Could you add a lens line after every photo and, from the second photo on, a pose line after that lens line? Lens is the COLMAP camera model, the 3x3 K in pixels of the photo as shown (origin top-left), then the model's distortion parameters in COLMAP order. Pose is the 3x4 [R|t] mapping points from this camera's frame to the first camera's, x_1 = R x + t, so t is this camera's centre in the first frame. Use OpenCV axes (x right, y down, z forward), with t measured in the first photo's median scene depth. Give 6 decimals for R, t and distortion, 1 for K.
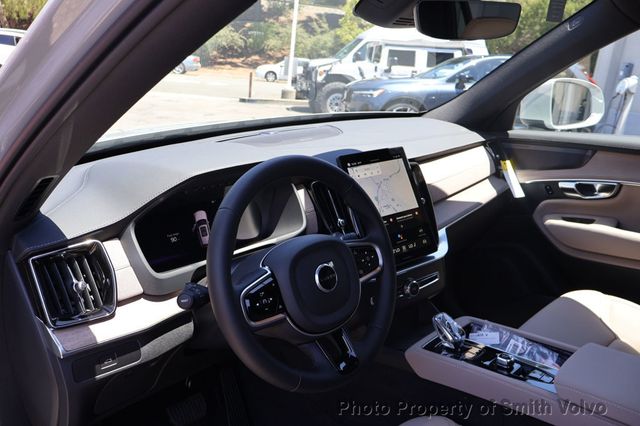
lens RADIAL K [[543.4, 0, 322.8], [0, 543.4, 212.0], [0, 0, 1]] dist [-0.001658, 0.014233]
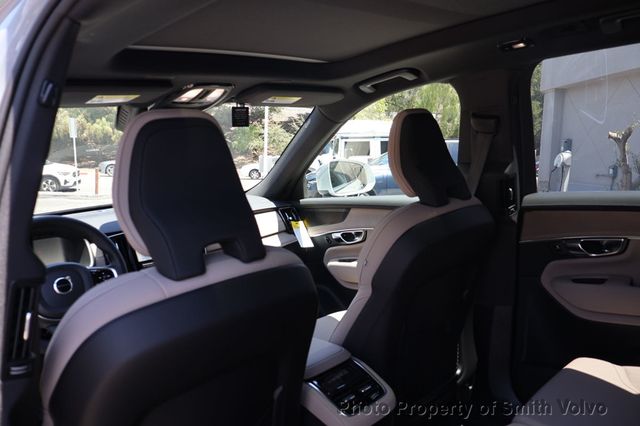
lens RADIAL K [[543.4, 0, 325.0], [0, 543.4, 213.5], [0, 0, 1]] dist [-0.001658, 0.014233]
pose [[0.997498, -0.070687, 0.000867, 0.381598], [0.069862, 0.983830, -0.164920, 0.108071], [0.010805, 0.164568, 0.986307, -0.314421]]
